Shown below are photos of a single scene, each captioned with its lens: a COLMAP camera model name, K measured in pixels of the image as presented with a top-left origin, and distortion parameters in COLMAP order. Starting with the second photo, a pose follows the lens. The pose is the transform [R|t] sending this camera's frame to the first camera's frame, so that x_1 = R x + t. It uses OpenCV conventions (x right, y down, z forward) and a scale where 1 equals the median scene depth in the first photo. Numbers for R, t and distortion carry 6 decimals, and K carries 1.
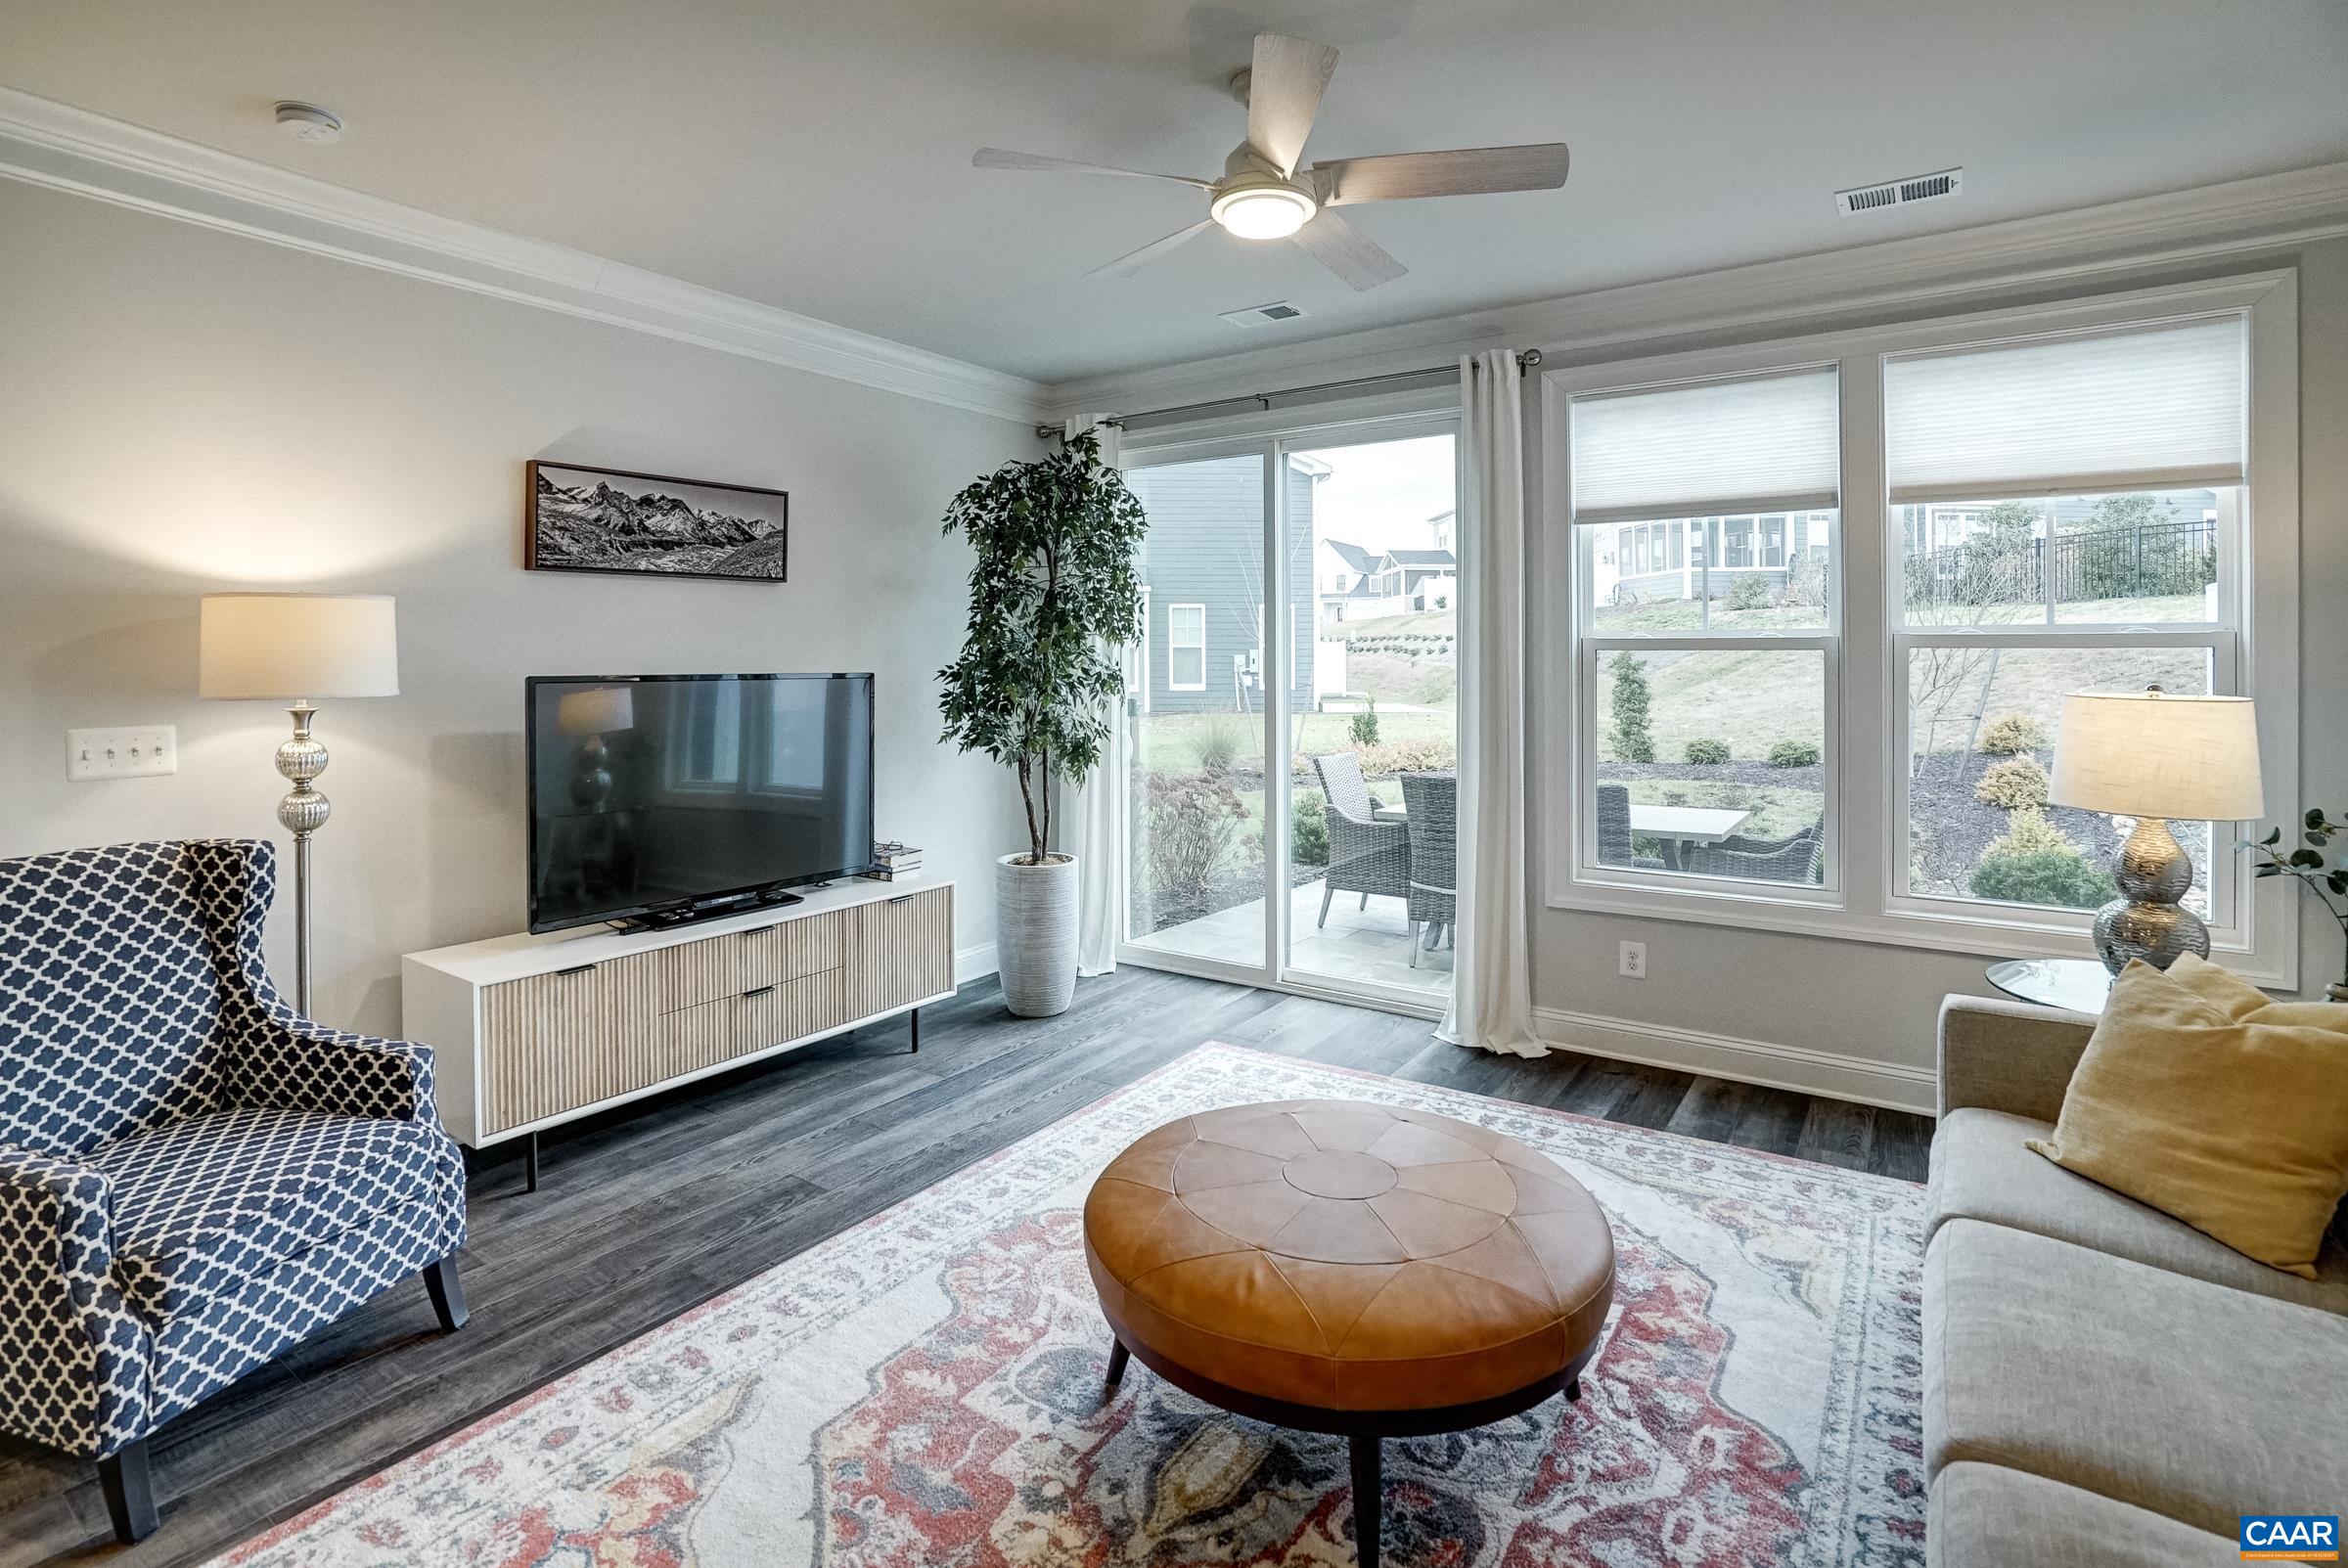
lens RADIAL K [[1129.6, 0, 1170.0], [0, 1129.6, 662.0], [0, 0, 1]] dist [-0.041737, 0.014205]
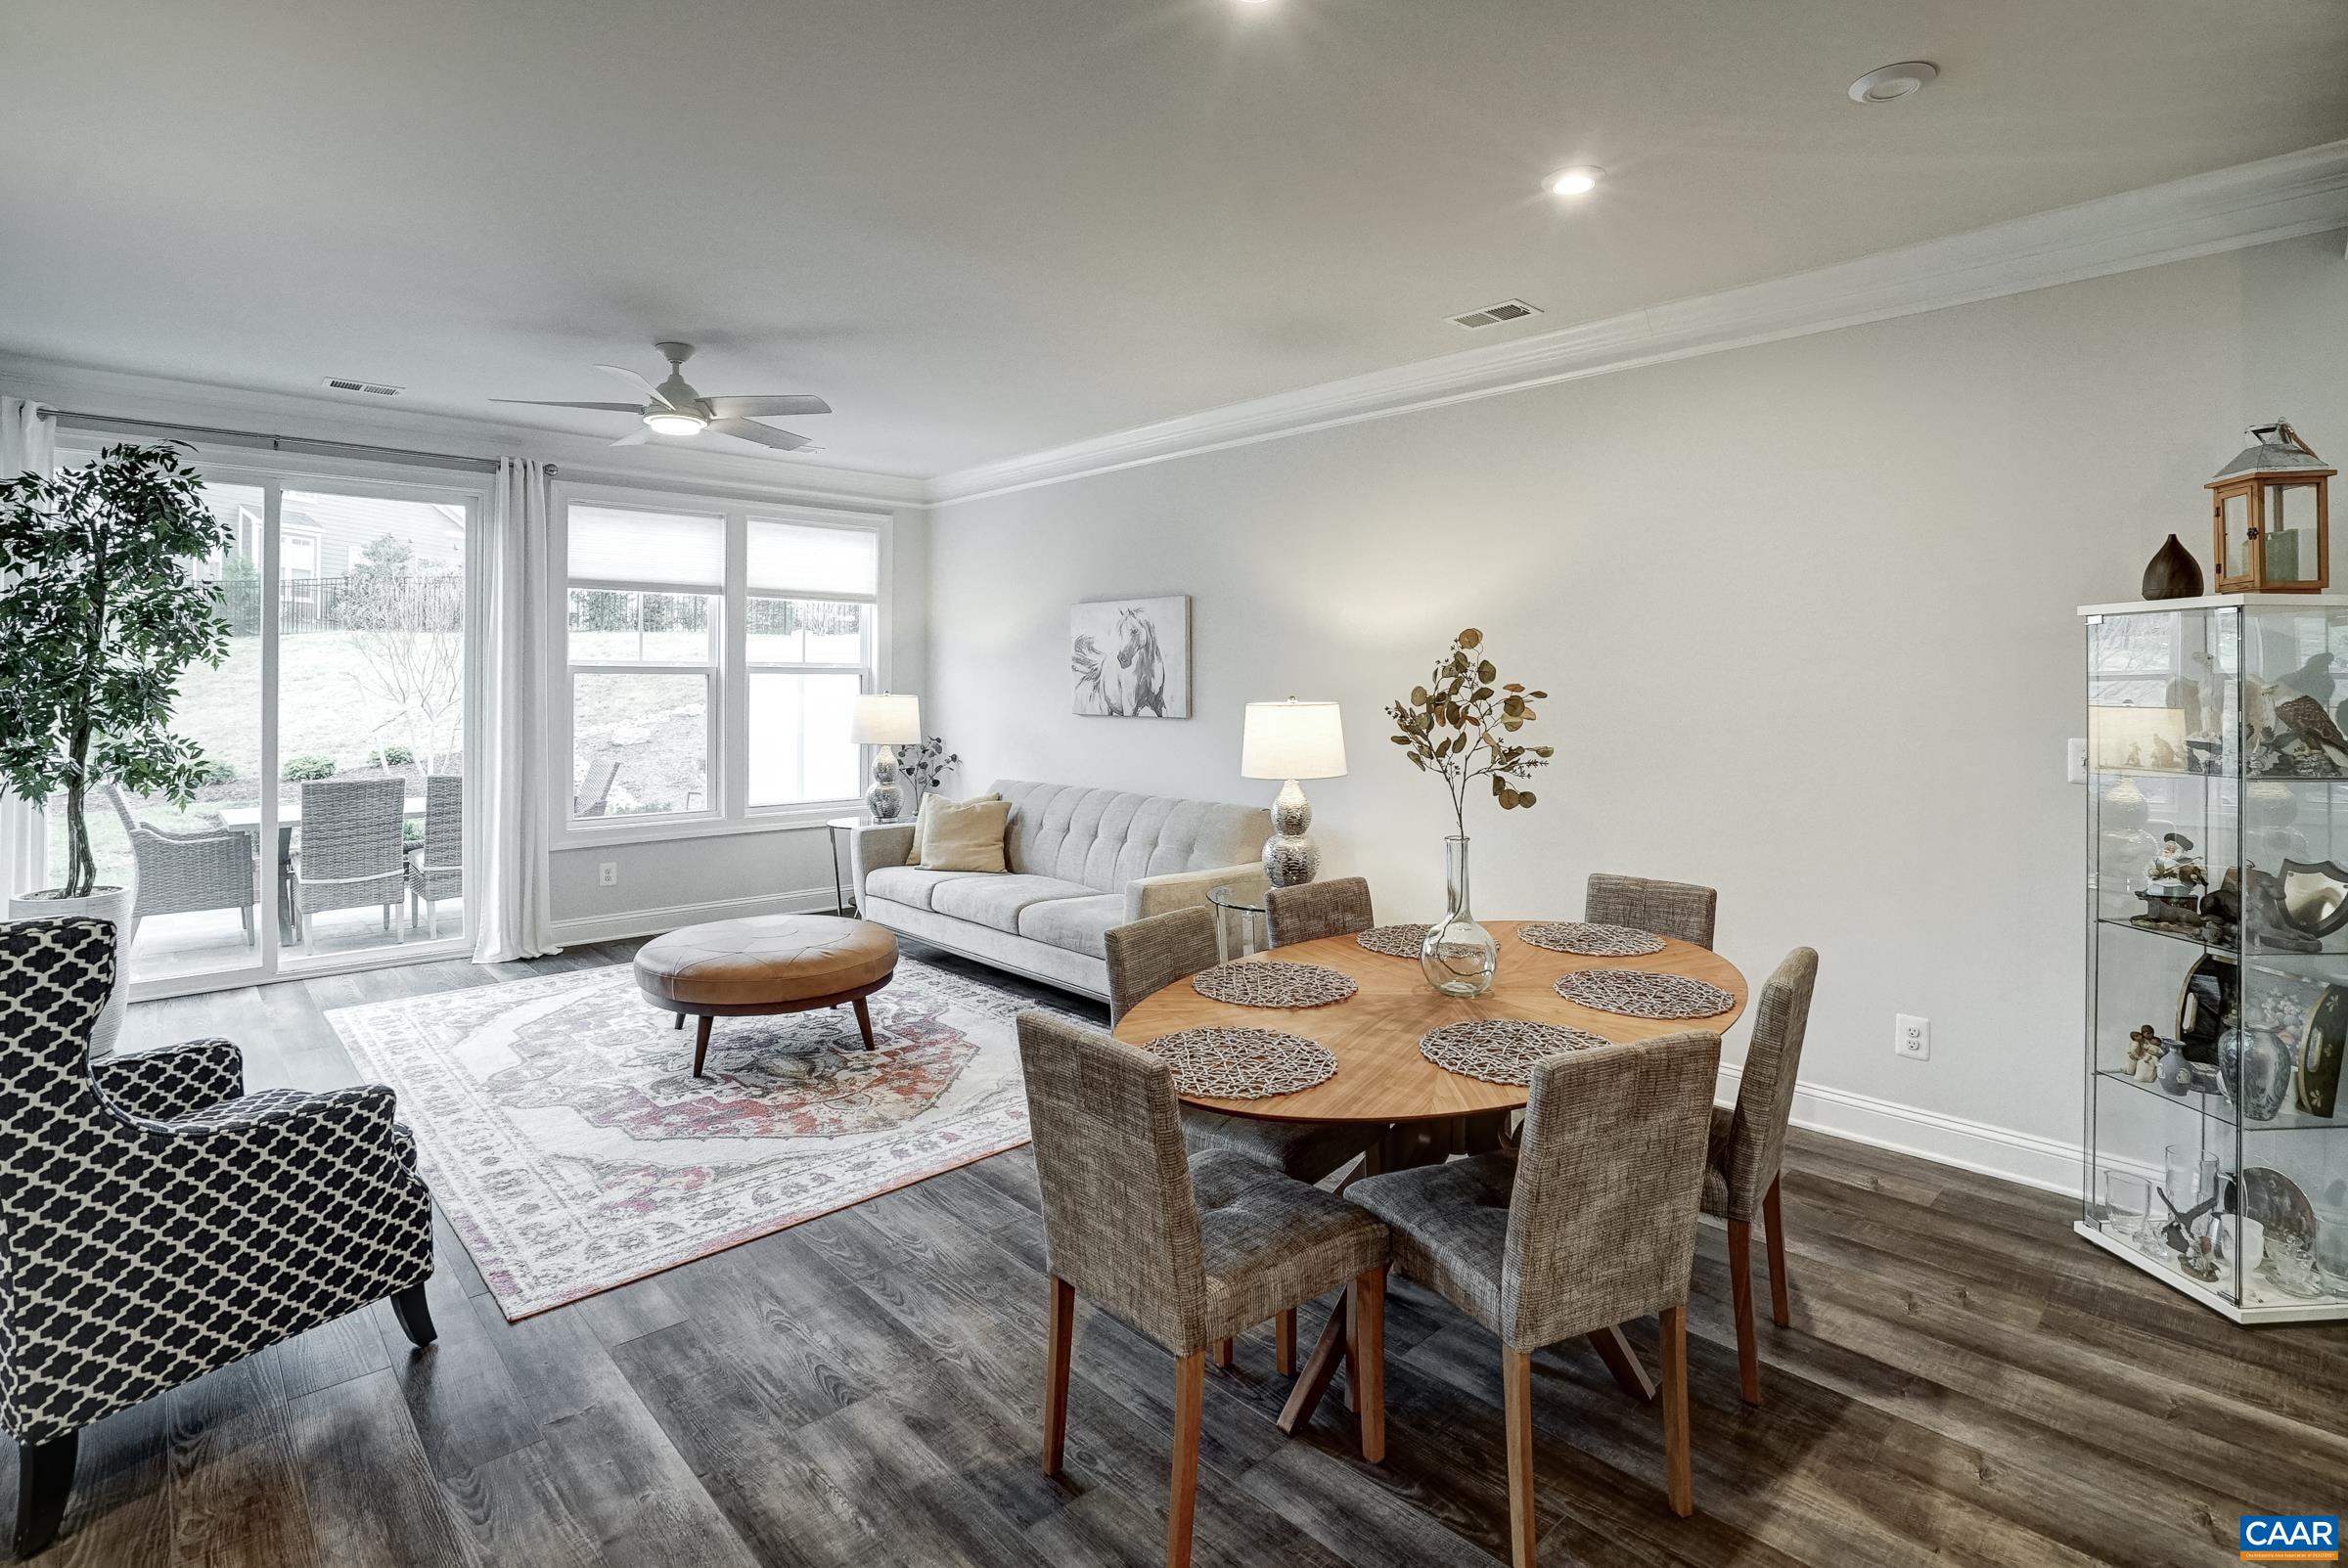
lens RADIAL K [[1129.6, 0, 1153.9], [0, 1129.6, 654.5], [0, 0, 1]] dist [-0.041737, 0.014205]
pose [[0.220199, 0.023639, 0.975169, -0.900303], [0.001564, 0.999696, -0.024587, 0.003713], [-0.975454, 0.006939, 0.220095, -0.067990]]
